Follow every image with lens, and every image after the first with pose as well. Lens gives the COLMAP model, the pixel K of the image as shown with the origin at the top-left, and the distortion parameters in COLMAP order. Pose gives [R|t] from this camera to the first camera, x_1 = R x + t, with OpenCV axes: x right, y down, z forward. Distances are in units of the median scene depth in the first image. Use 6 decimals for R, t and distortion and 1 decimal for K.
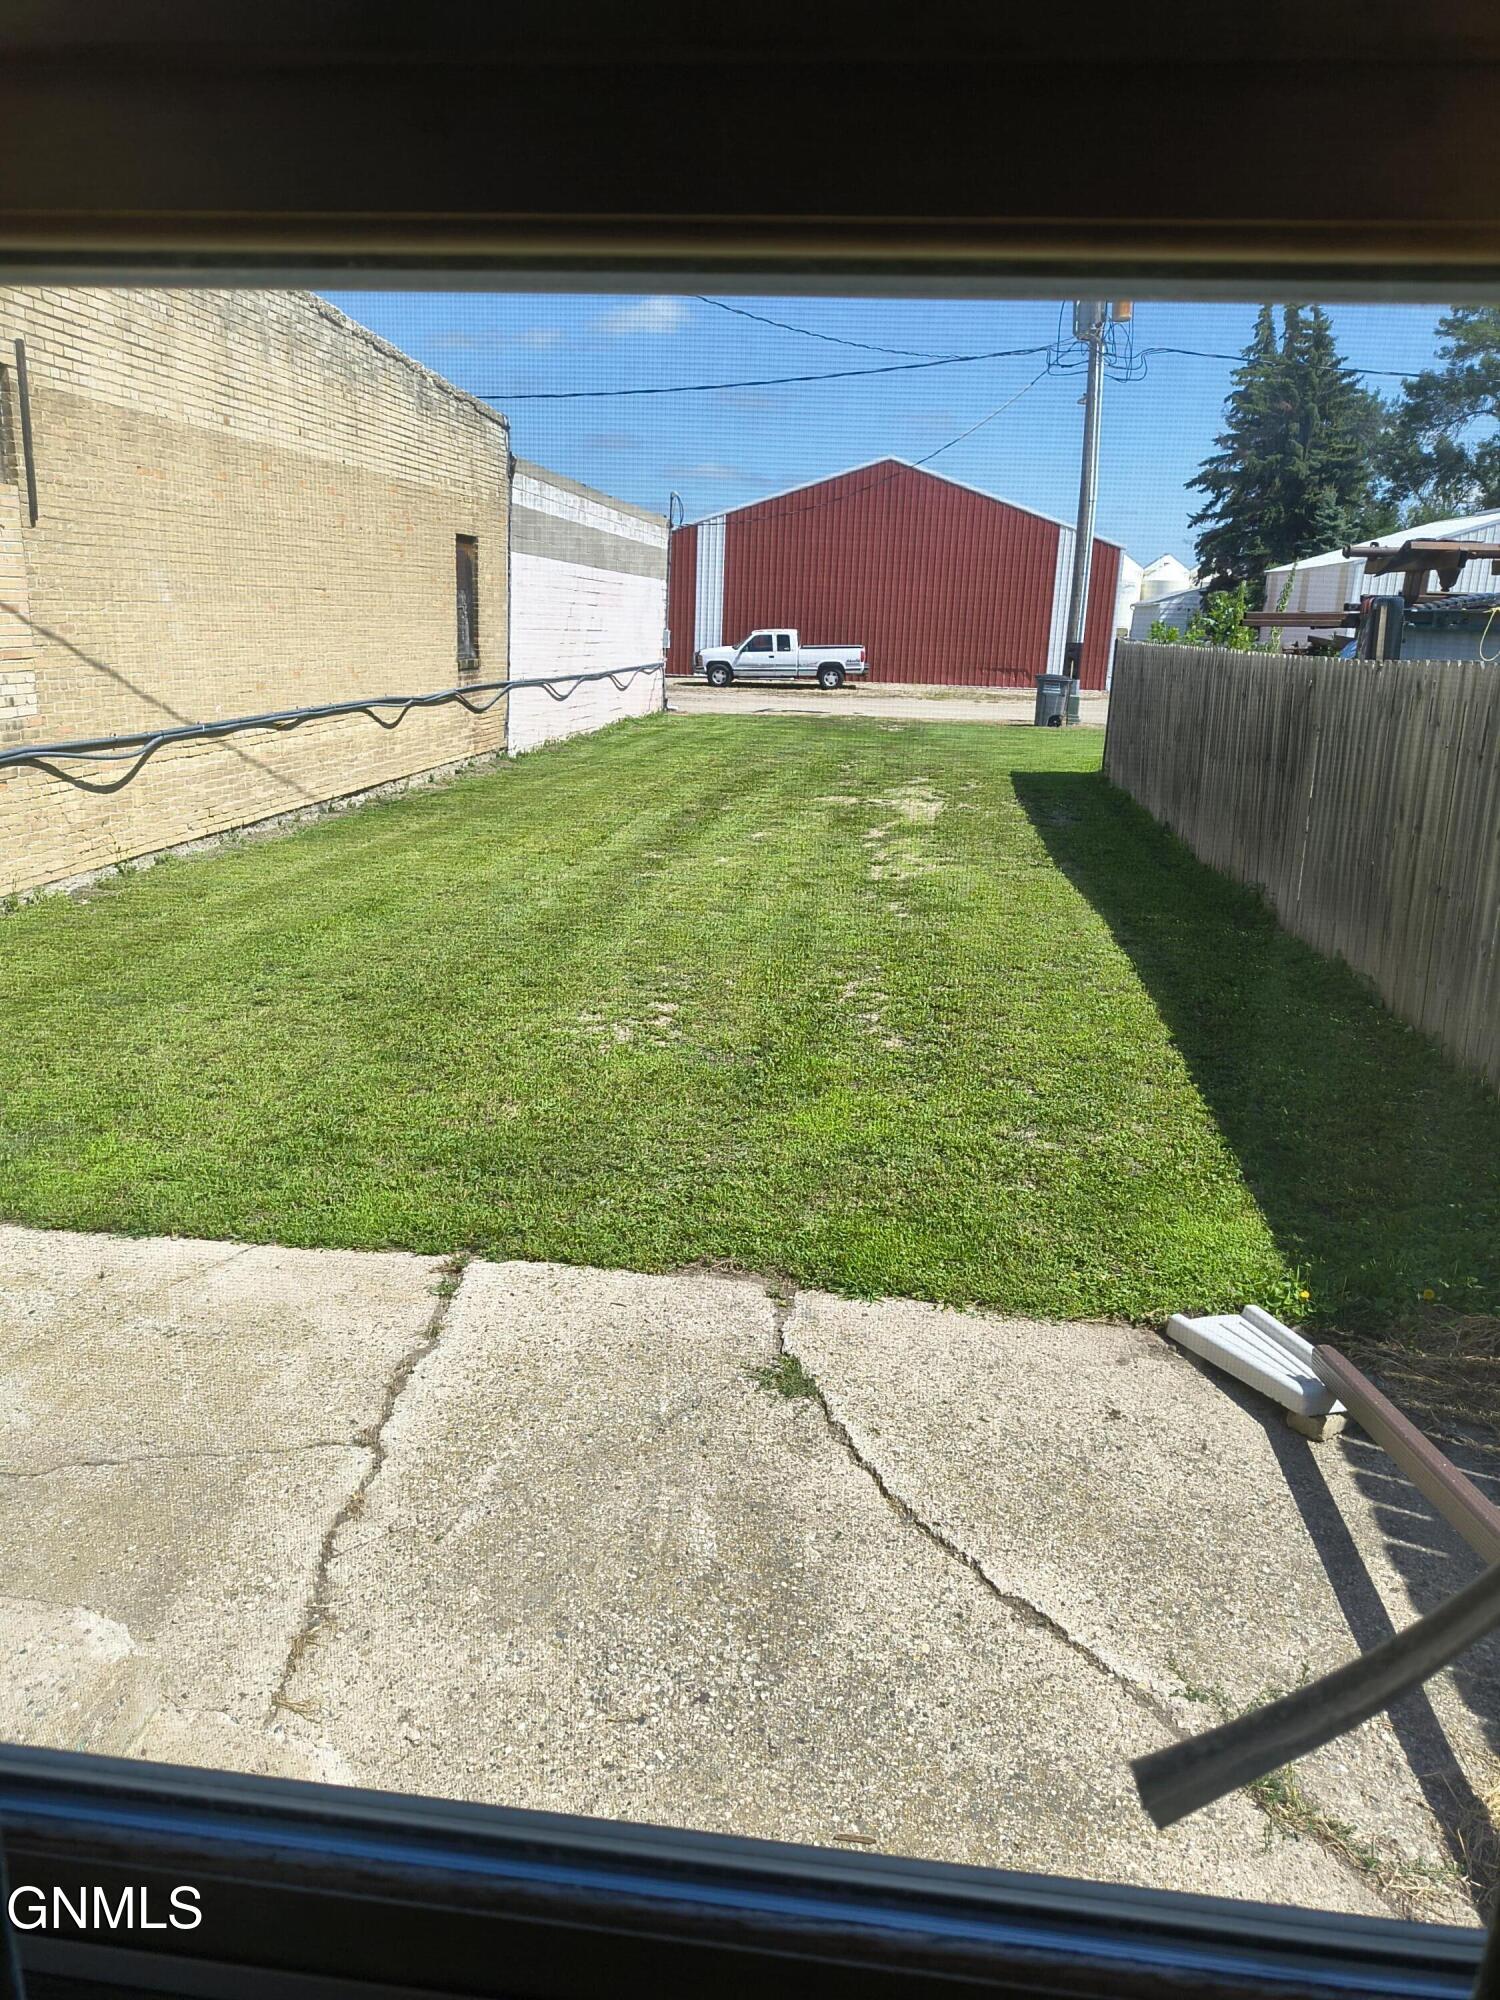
lens RADIAL K [[1445.2, 0, 755.3], [0, 1445.2, 983.6], [0, 0, 1]] dist [0.074436, -0.110033]
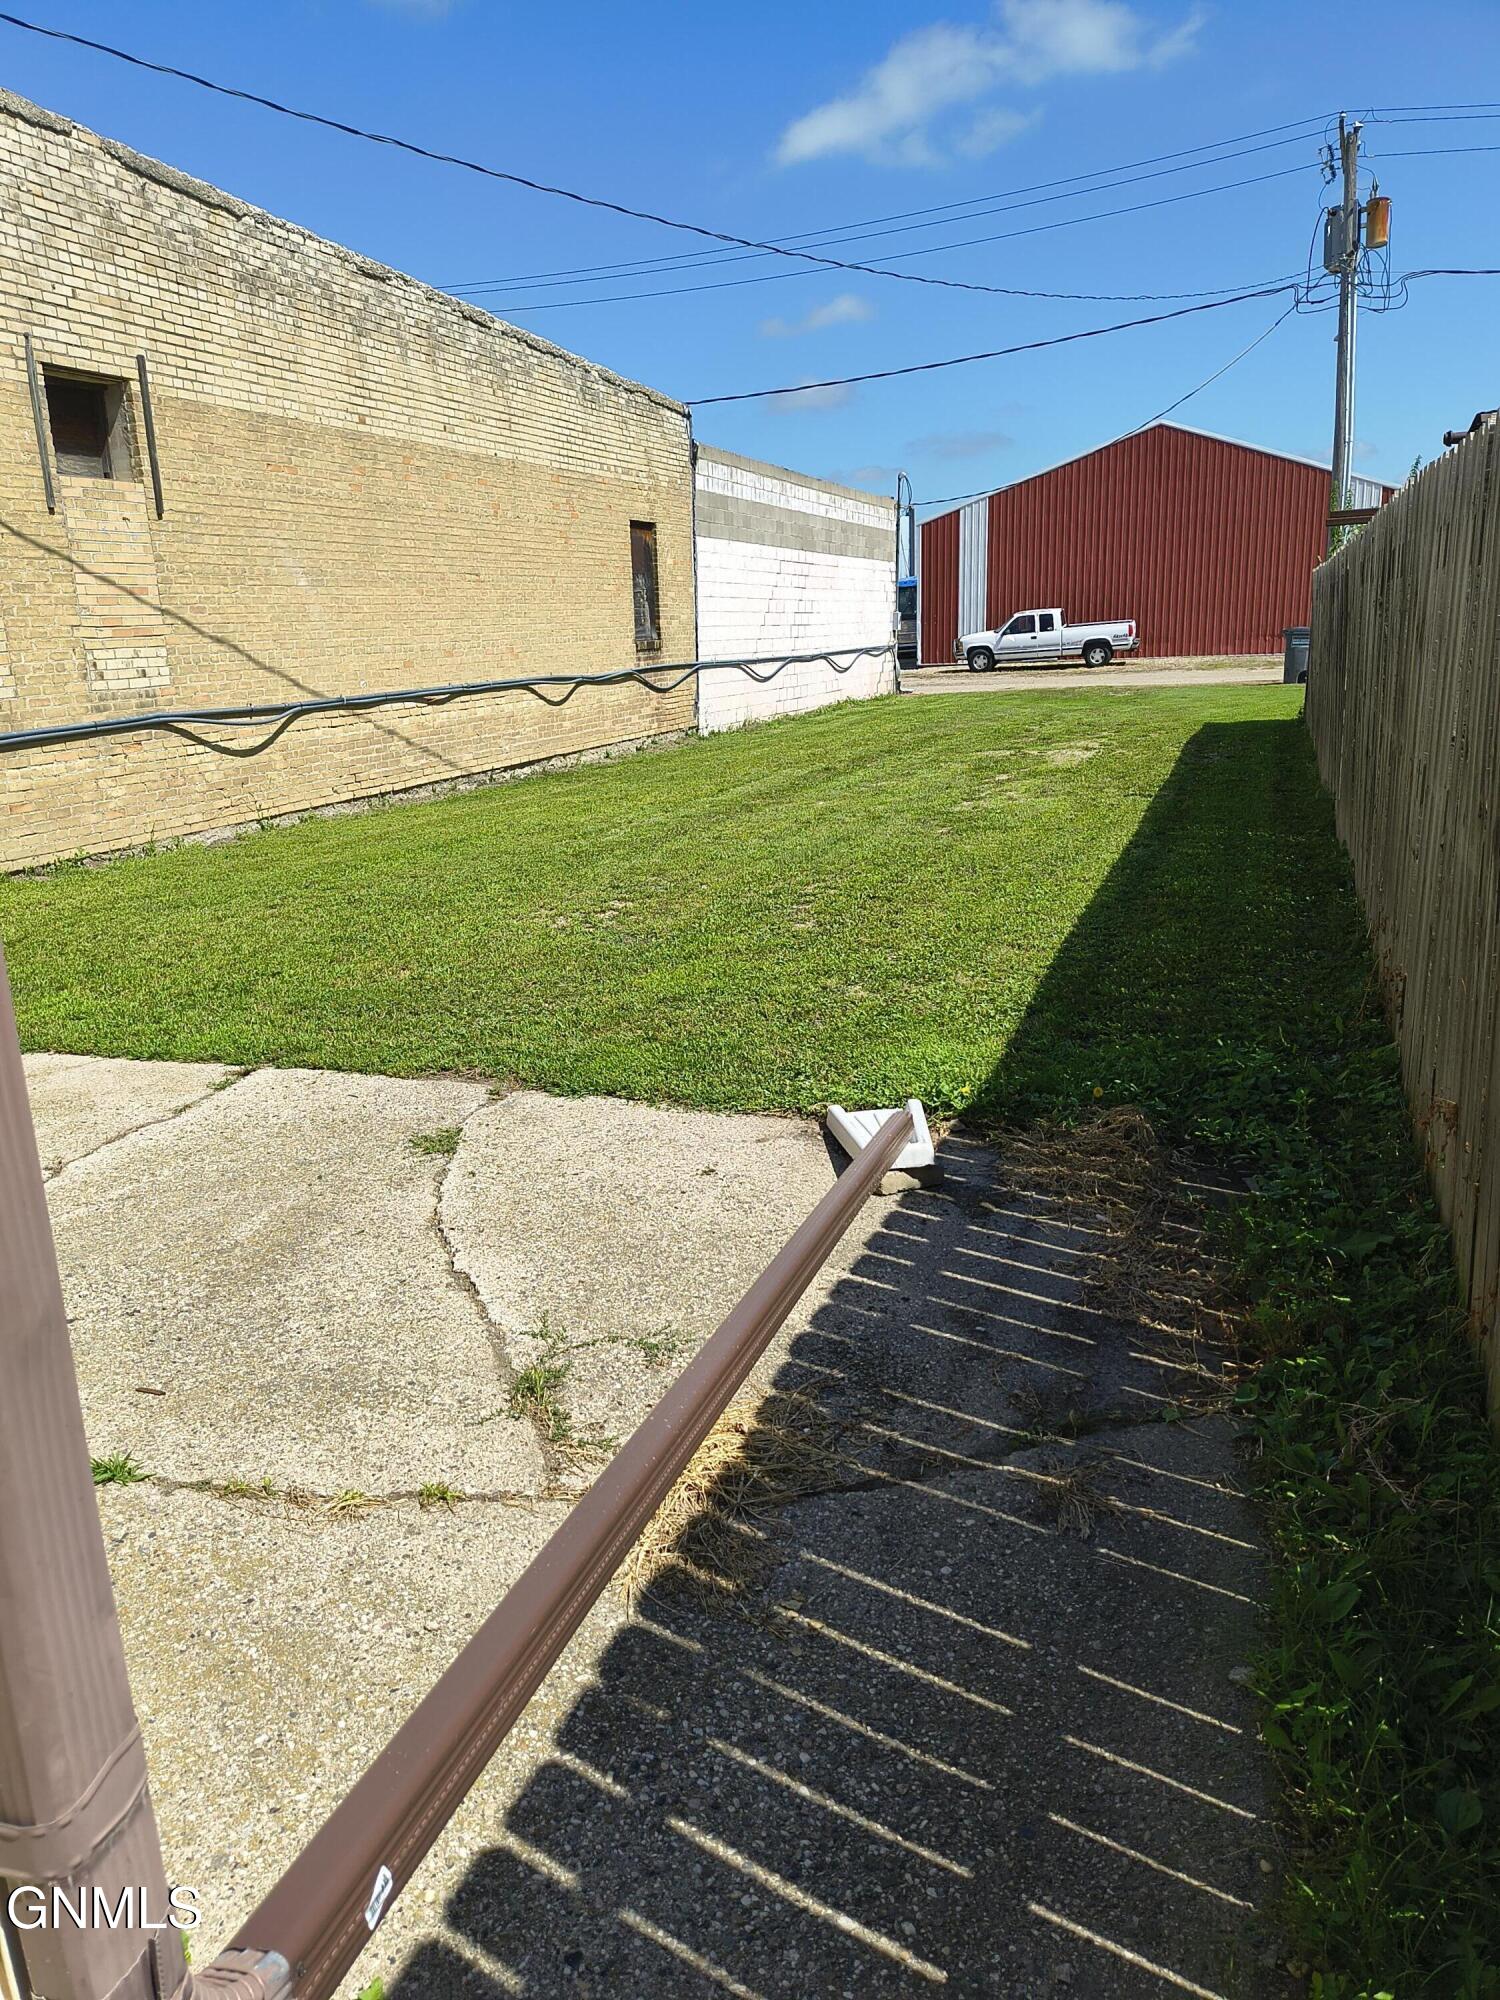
lens RADIAL K [[1448.4, 0, 750.0], [0, 1448.4, 1000.0], [0, 0, 1]] dist [0.092007, -0.160364]
pose [[0.975700, -0.011204, -0.218826, 0.142763], [0.012598, 0.999908, 0.004976, 0.044556], [0.218750, -0.007612, 0.975751, -0.014586]]
